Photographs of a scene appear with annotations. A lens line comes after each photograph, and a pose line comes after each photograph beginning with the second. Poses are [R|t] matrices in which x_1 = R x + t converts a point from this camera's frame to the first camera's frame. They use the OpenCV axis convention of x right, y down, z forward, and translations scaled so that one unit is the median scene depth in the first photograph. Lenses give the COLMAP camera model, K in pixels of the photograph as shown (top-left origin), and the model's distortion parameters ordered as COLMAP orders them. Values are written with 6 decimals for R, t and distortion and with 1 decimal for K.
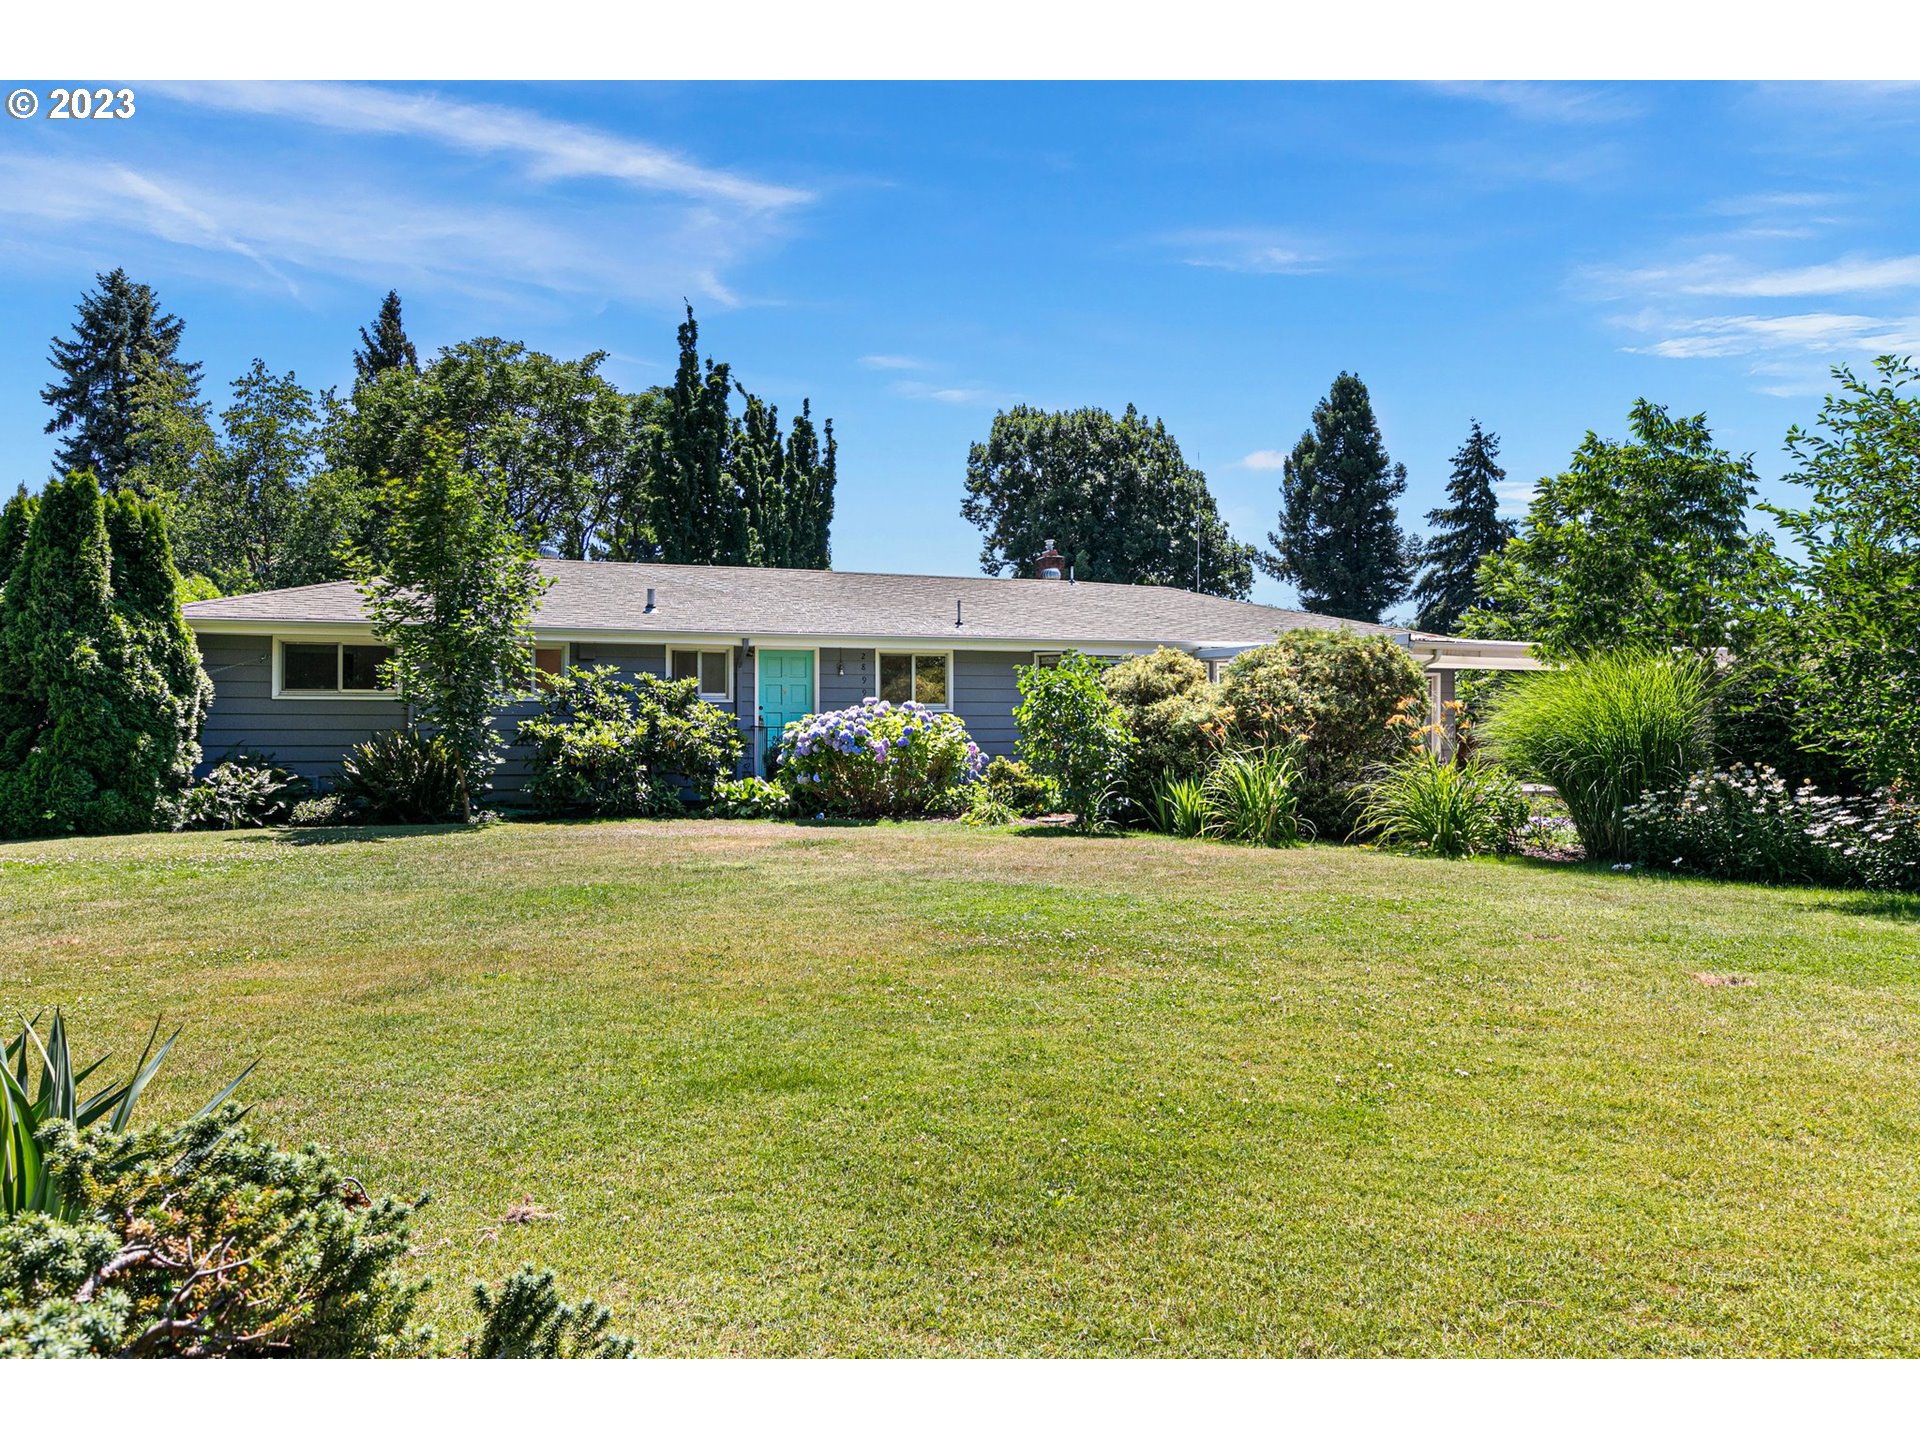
lens RADIAL K [[1258.2, 0, 960.0], [0, 1258.2, 720.0], [0, 0, 1]] dist [-0.001458, 0.000700]
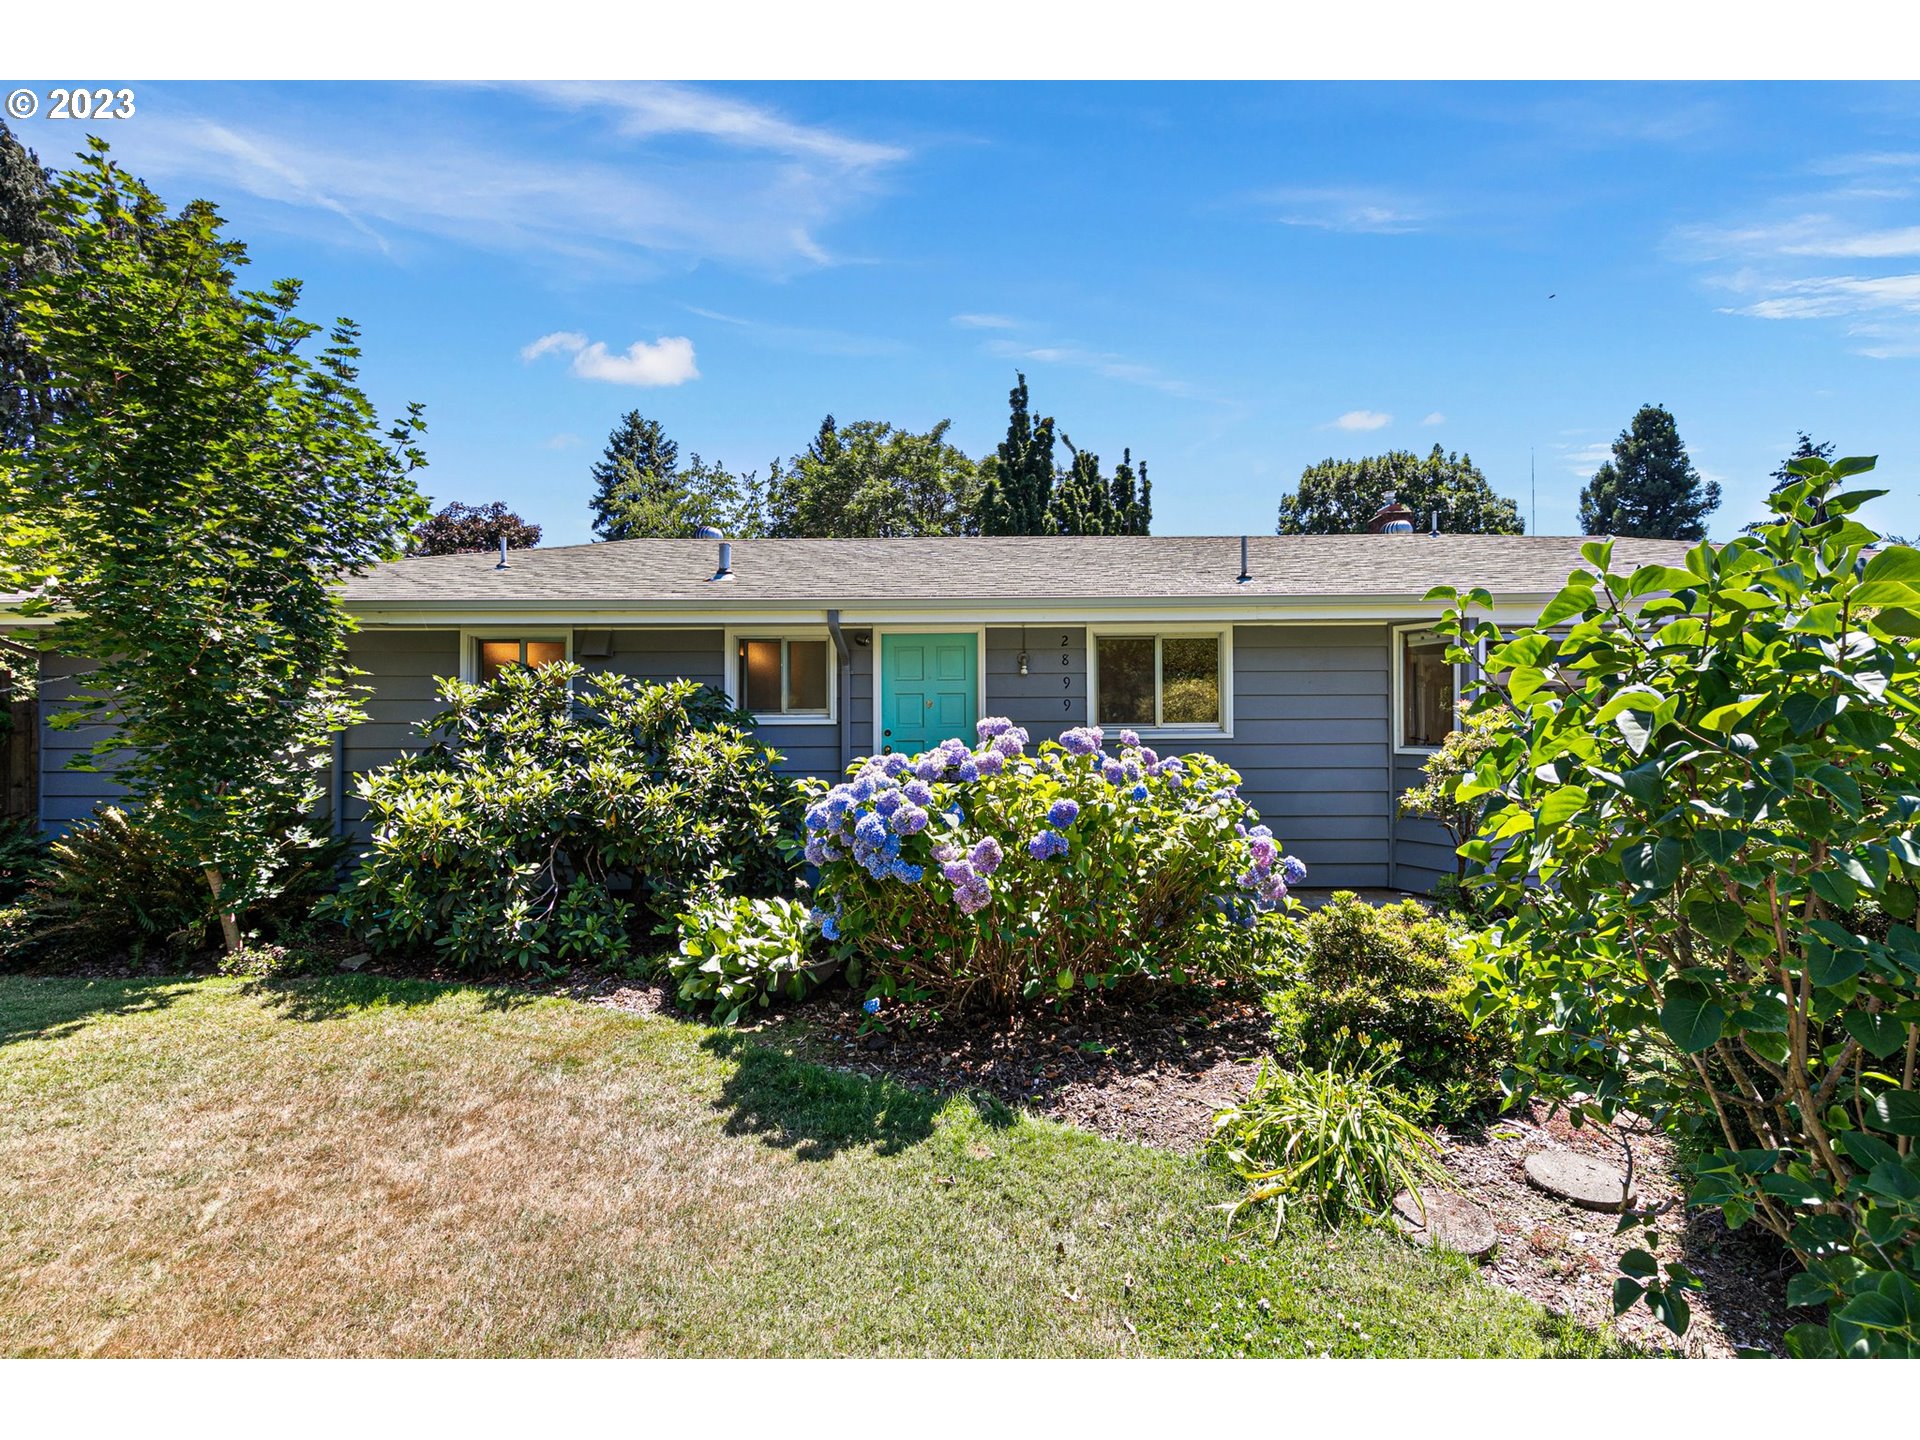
lens RADIAL K [[837.7, 0, 960.0], [0, 837.7, 715.8], [0, 0, 1]] dist [0.000921, -0.000366]
pose [[0.935345, -0.006433, -0.353678, 0.012567], [0.004003, 0.999963, -0.007603, -0.013913], [0.353714, 0.005695, 0.935336, 0.622103]]
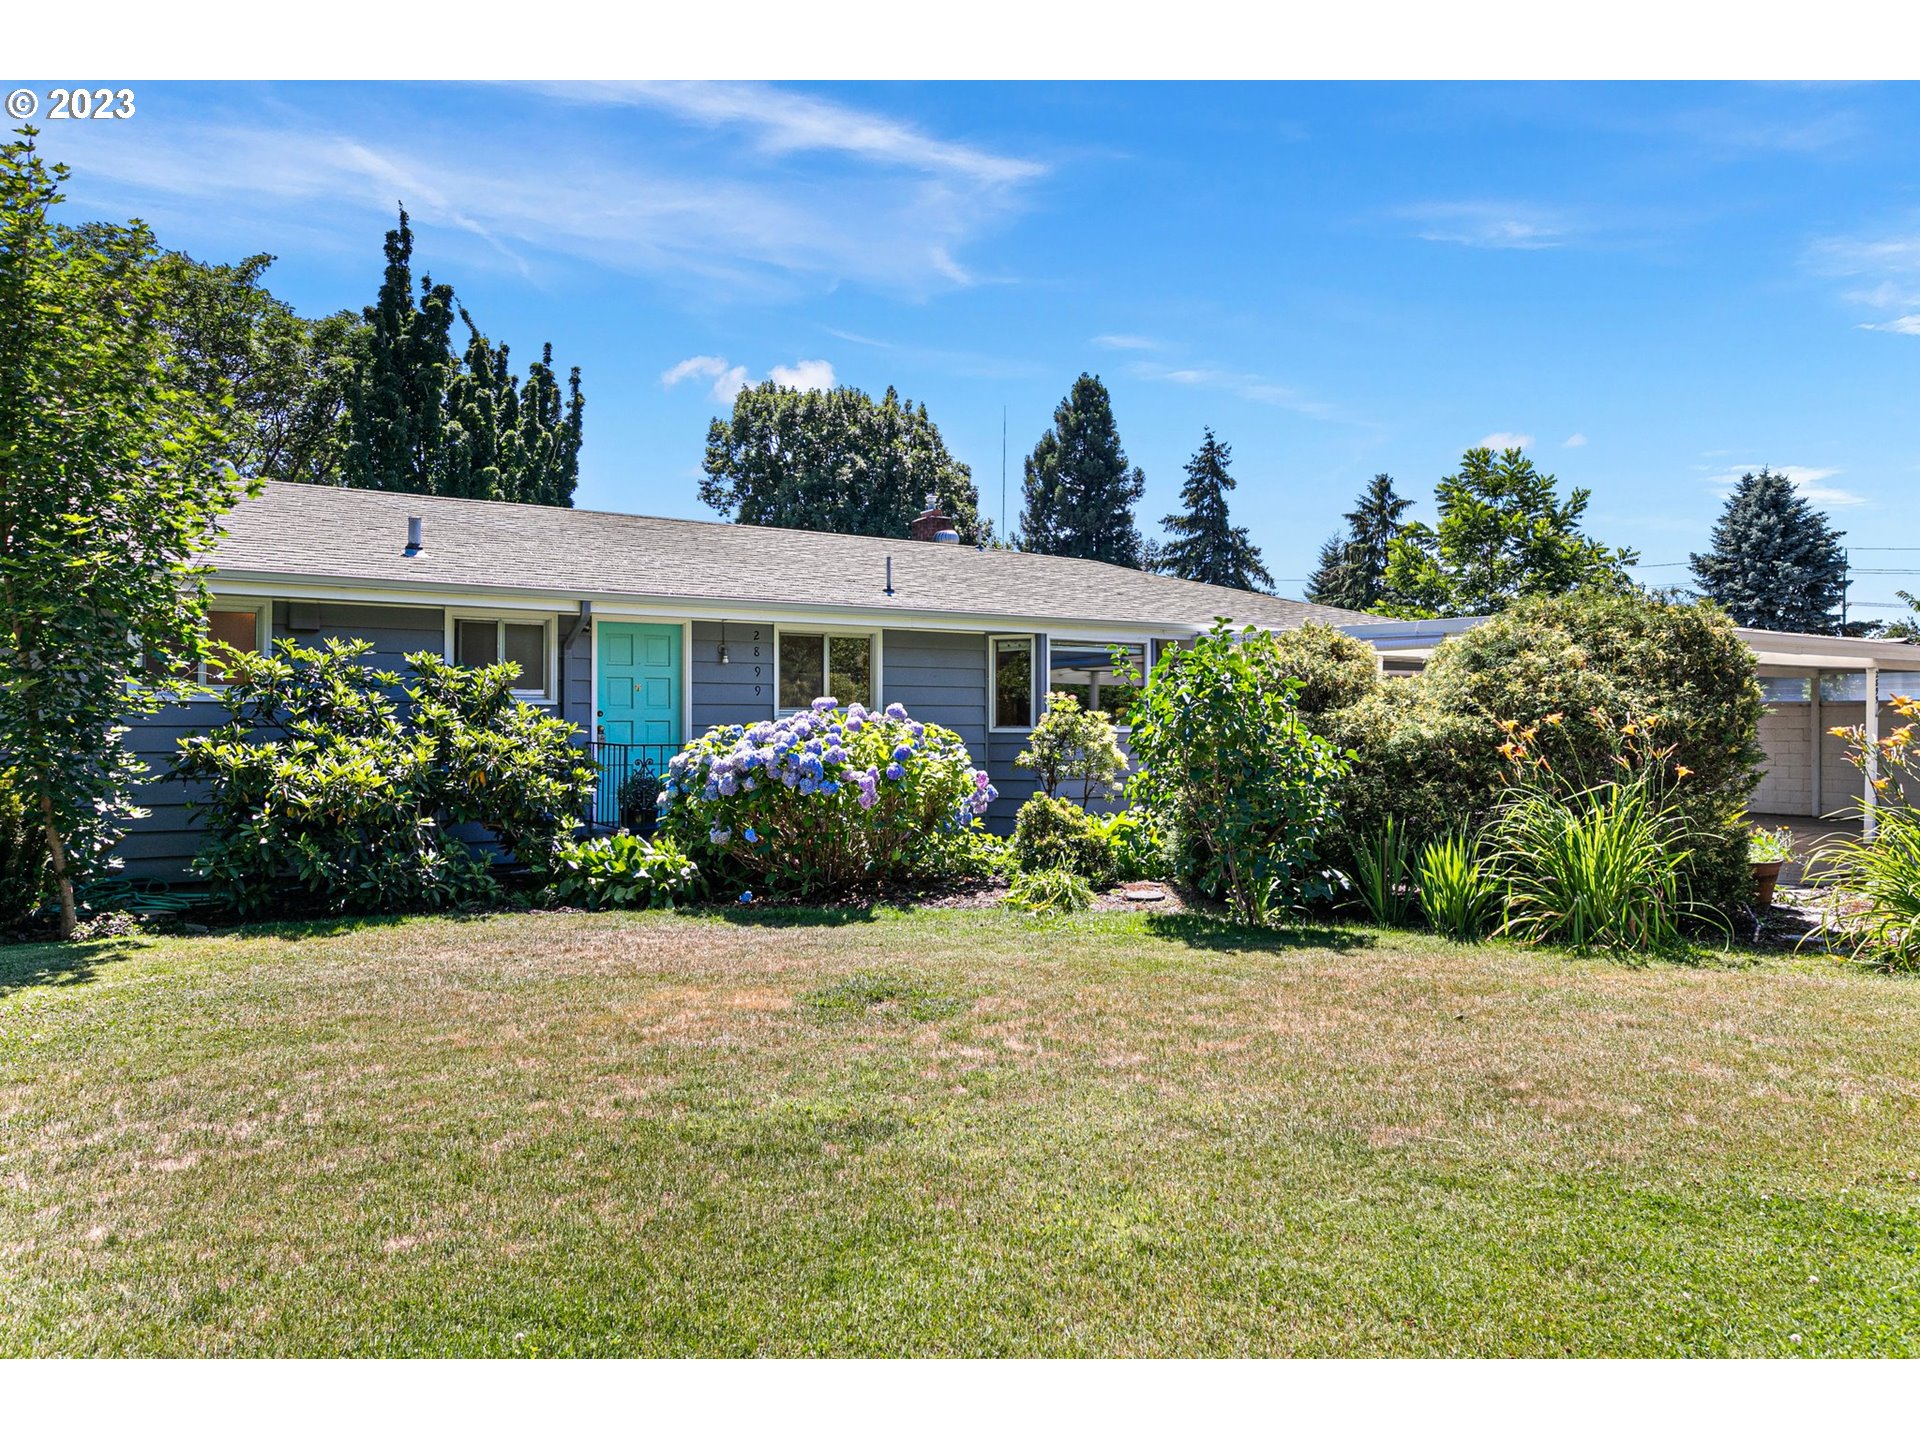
lens RADIAL K [[1258.2, 0, 960.0], [0, 1258.2, 720.0], [0, 0, 1]] dist [-0.001458, 0.000700]
pose [[0.972572, 0.001105, 0.232600, -0.124889], [-0.000606, 0.999997, -0.002216, -0.004814], [-0.232602, 0.002014, 0.972570, 0.330050]]
